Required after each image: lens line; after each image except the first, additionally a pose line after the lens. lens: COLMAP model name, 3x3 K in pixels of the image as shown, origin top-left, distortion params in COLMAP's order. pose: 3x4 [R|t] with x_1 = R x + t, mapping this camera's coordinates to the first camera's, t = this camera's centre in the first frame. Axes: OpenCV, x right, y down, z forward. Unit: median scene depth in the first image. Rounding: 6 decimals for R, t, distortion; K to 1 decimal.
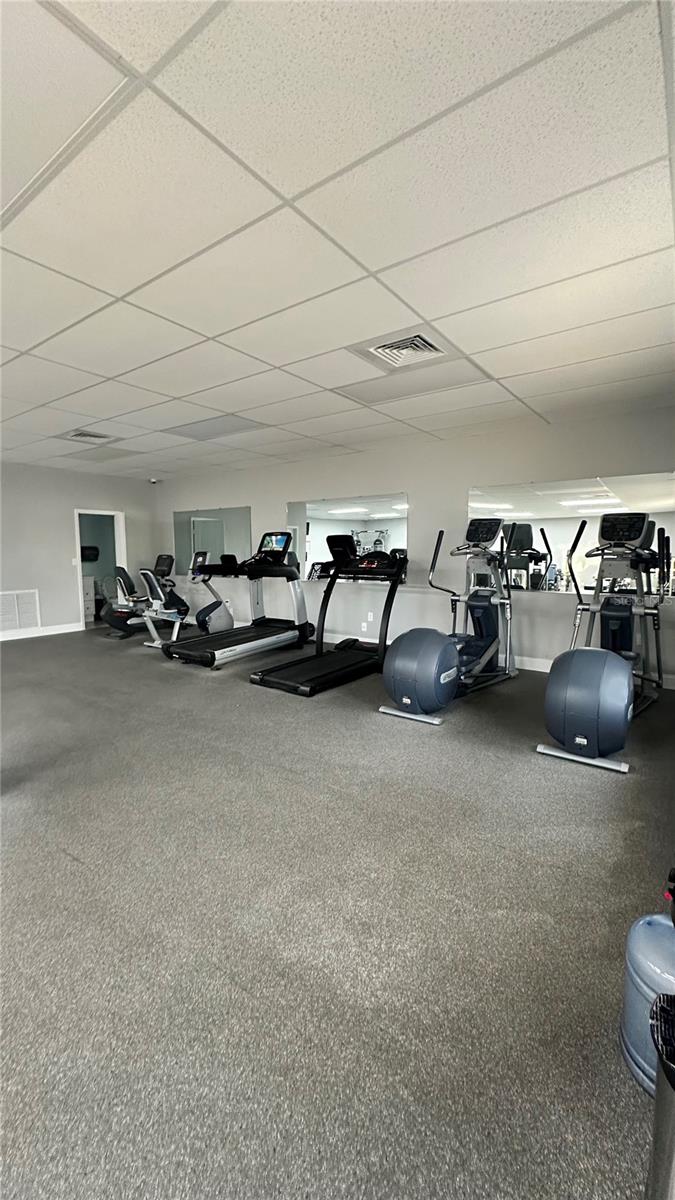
lens RADIAL K [[480.0, 0, 340.4], [0, 480.0, 599.5], [0, 0, 1]] dist [-0.000051, 0.000084]
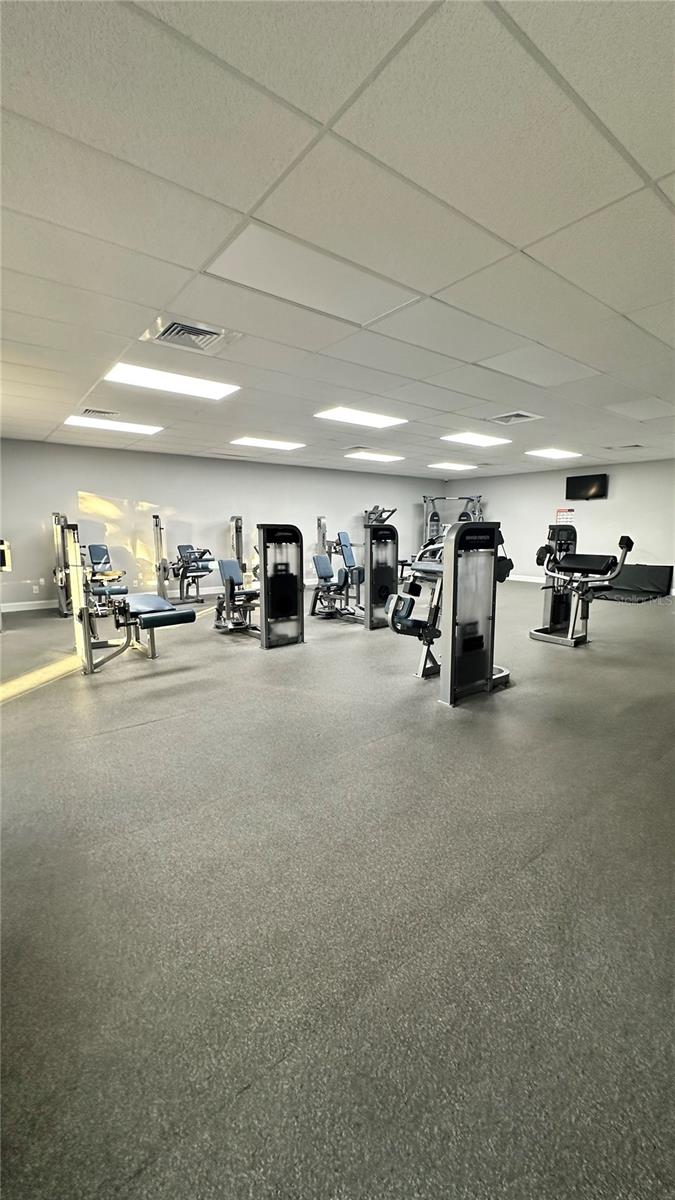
lens RADIAL K [[480.0, 0, 369.1], [0, 480.0, 595.1], [0, 0, 1]] dist [-0.000051, 0.000084]
pose [[-0.247309, 0.139099, -0.958900, 0.670666], [-0.105044, 0.979960, 0.169246, -0.116904], [0.963226, 0.142583, -0.227741, 1.067068]]
